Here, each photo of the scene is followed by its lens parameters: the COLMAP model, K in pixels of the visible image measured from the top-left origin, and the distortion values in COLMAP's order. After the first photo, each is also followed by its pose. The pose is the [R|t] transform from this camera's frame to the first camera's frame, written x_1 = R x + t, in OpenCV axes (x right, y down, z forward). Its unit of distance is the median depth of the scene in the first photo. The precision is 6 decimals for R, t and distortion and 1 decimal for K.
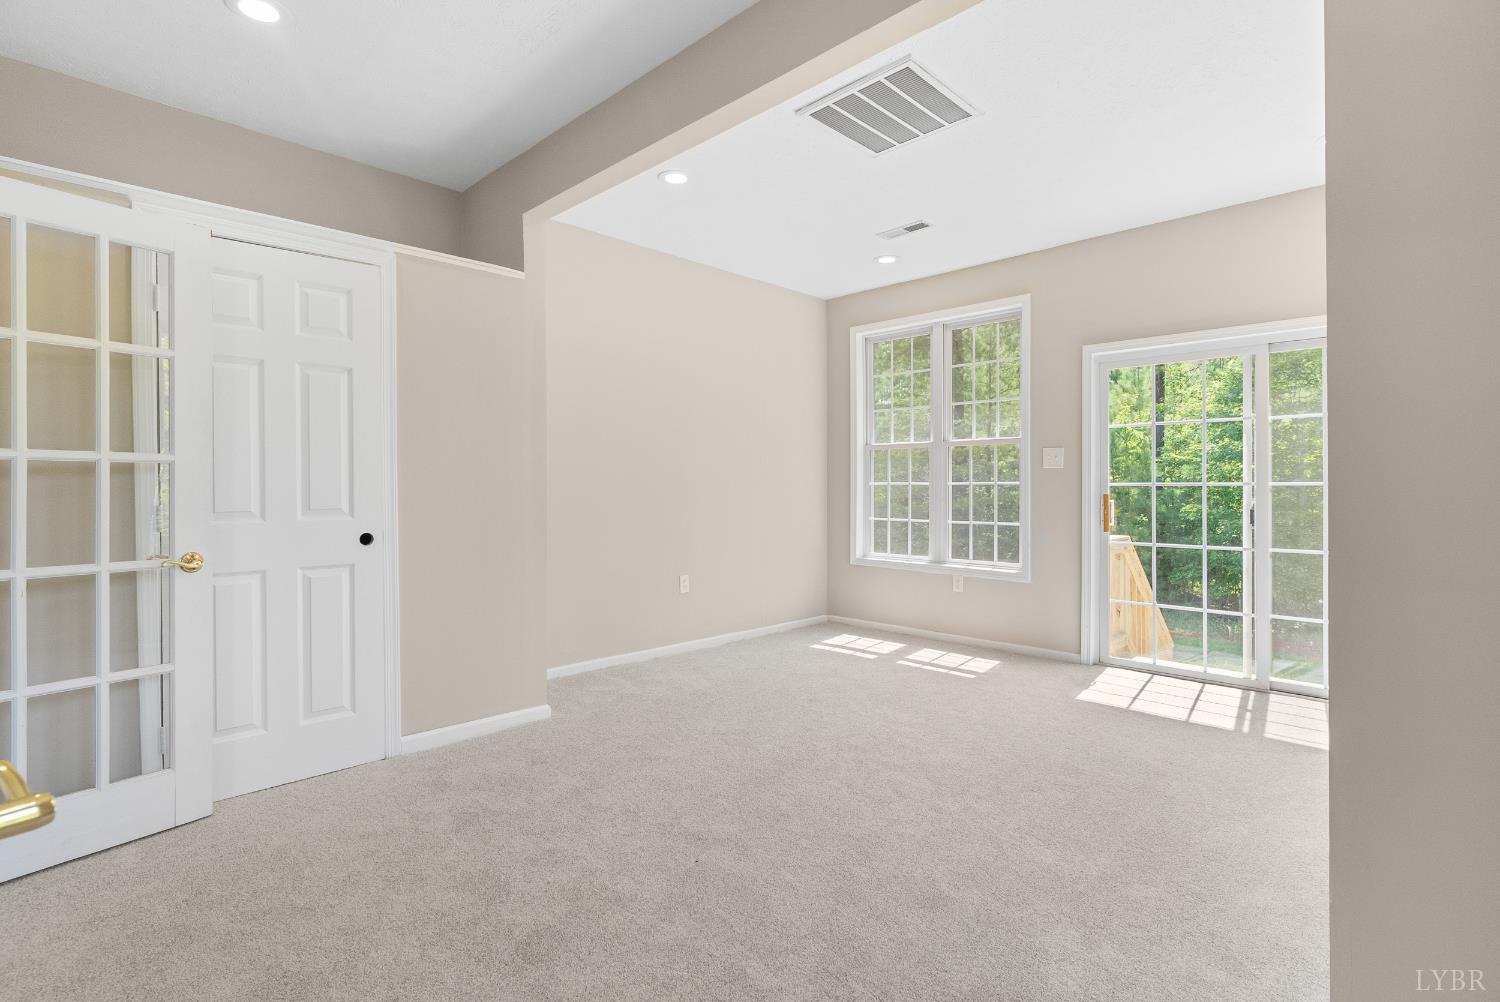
lens RADIAL K [[732.3, 0, 749.0], [0, 732.3, 491.5], [0, 0, 1]] dist [0.006227, -0.000175]
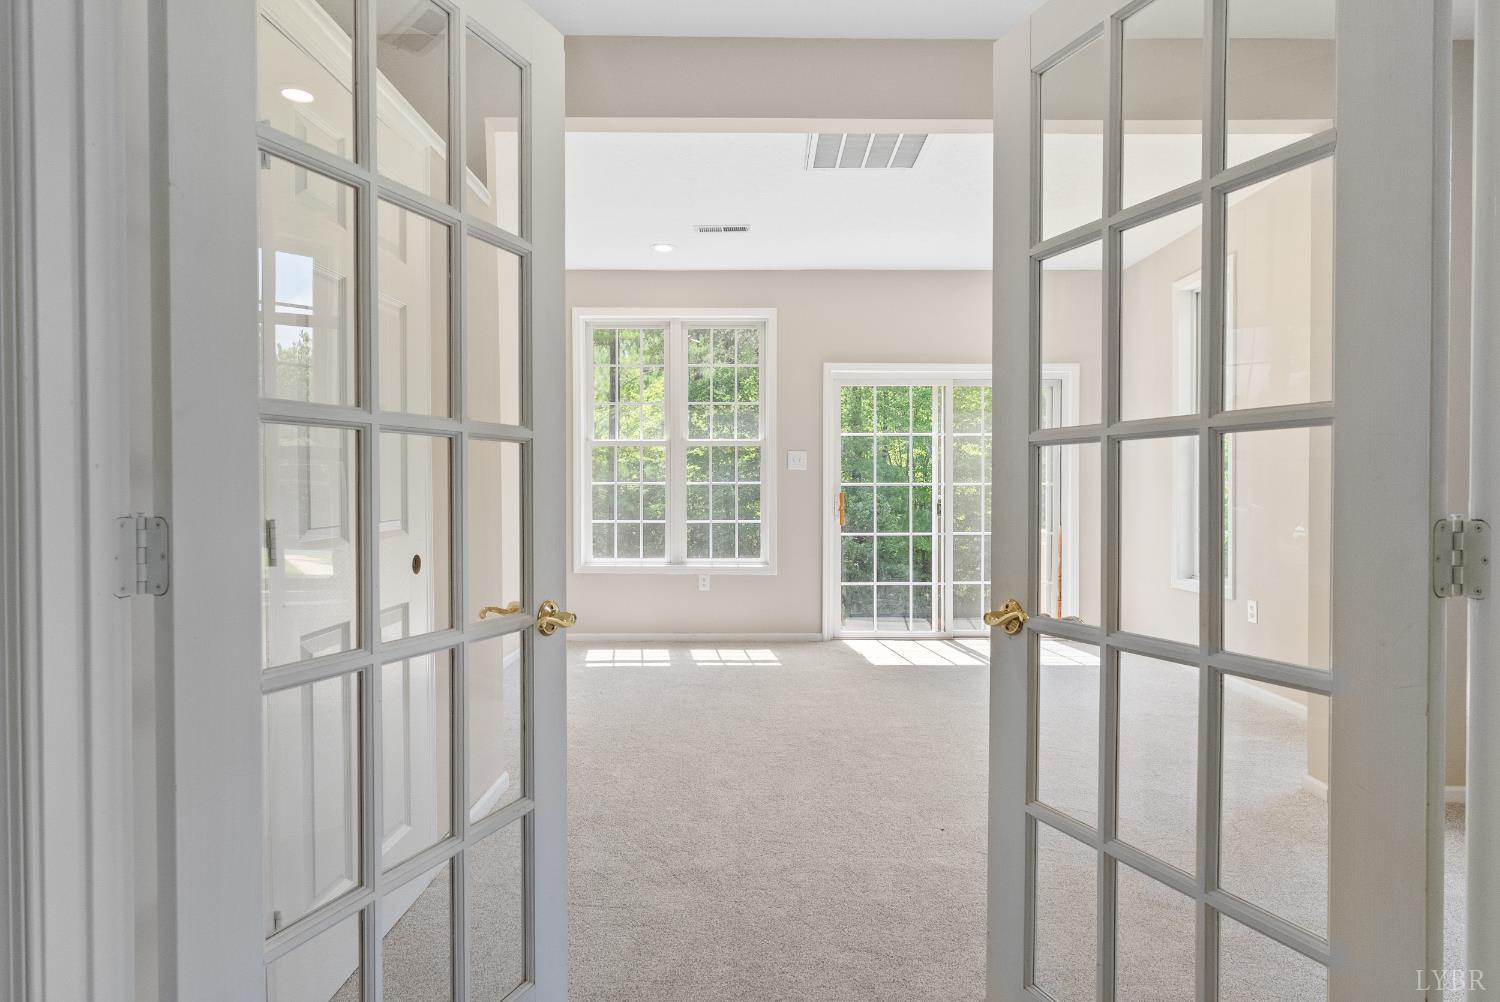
lens RADIAL K [[839.1, 0, 749.0], [0, 839.1, 500.5], [0, 0, 1]] dist [-0.000658, -0.000008]
pose [[0.704370, -0.012056, 0.709731, -0.491943], [0.005428, 0.999918, 0.011599, -0.000018], [-0.709812, -0.004318, 0.704378, 0.145094]]
